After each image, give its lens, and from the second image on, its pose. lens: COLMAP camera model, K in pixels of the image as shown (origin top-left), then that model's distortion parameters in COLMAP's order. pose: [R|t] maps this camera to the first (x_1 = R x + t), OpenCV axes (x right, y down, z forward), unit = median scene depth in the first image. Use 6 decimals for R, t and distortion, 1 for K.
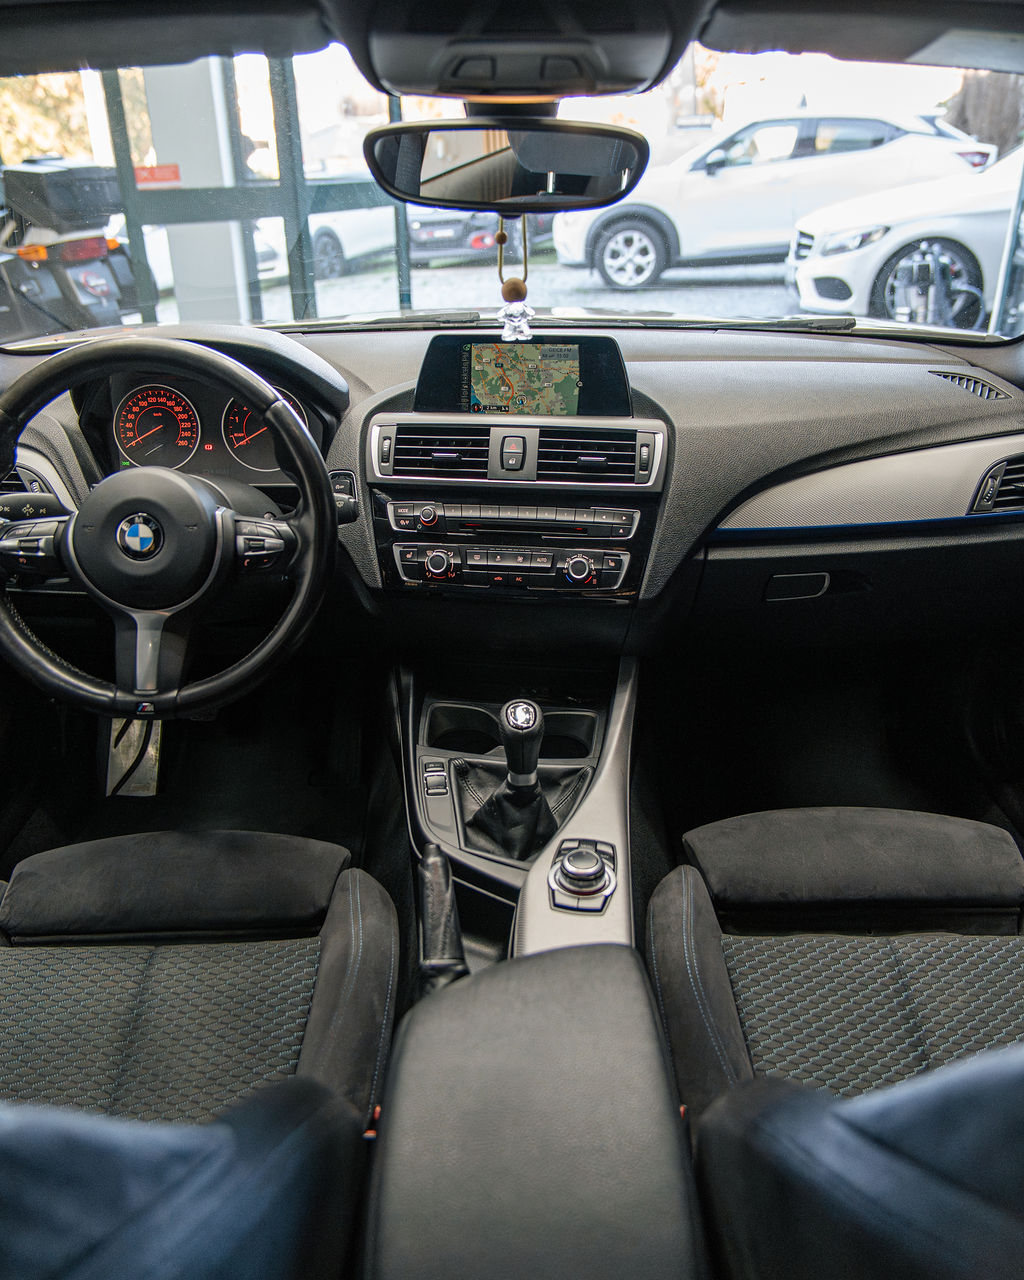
lens RADIAL K [[1032.3, 0, 515.8], [0, 1032.3, 614.4], [0, 0, 1]] dist [0.033292, -0.008333]
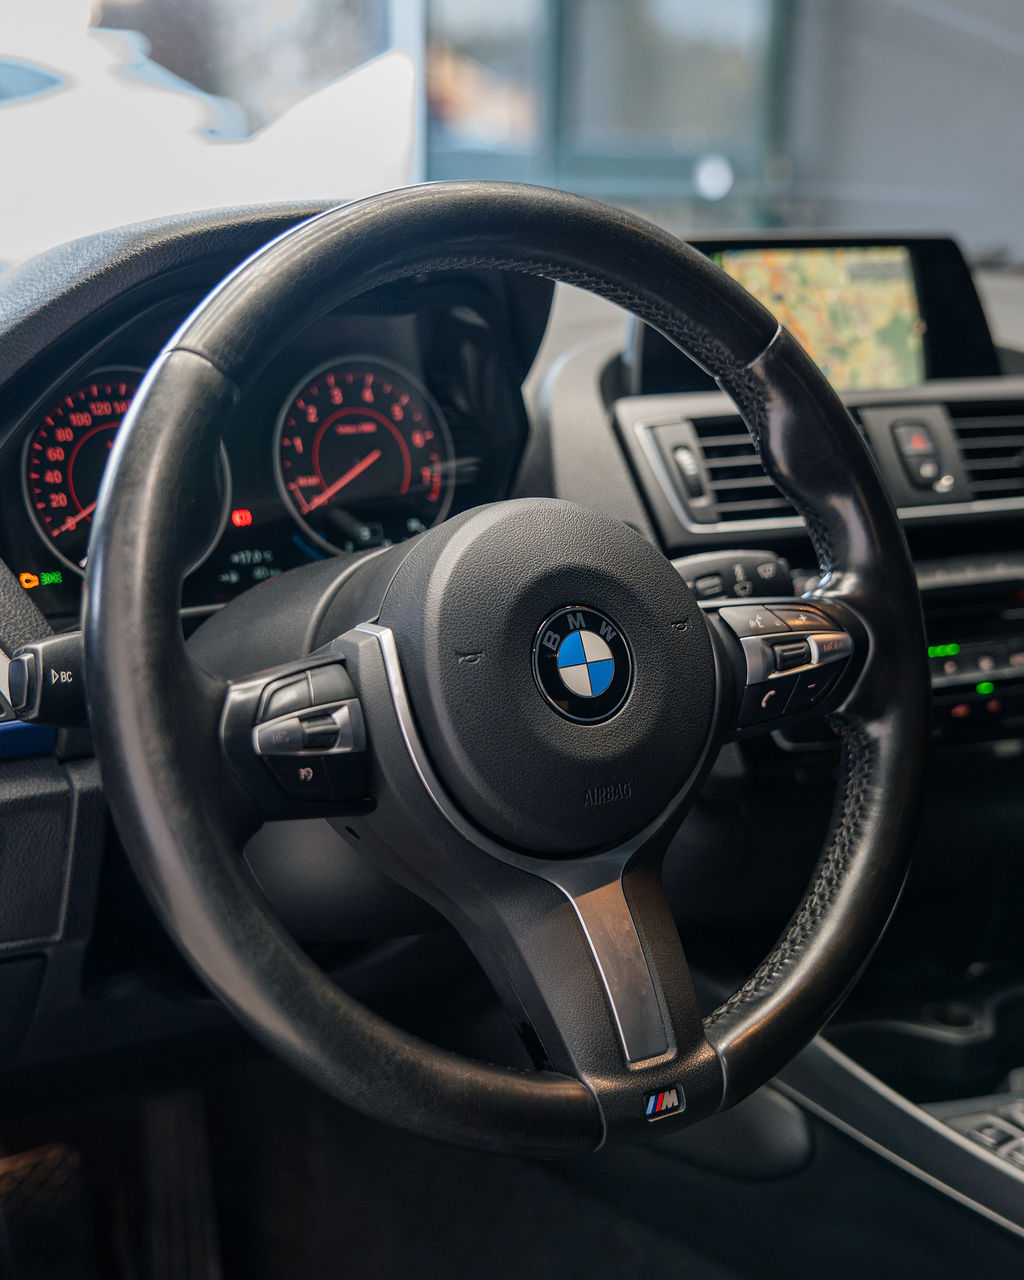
lens RADIAL K [[2122.9, 0, 543.2], [0, 2122.9, 658.6], [0, 0, 1]] dist [0.058453, 0.000000]
pose [[0.802898, -0.118333, 0.584253, -0.808258], [0.225774, 0.967449, -0.114321, 0.011696], [-0.551707, 0.223697, 0.803479, 0.346995]]
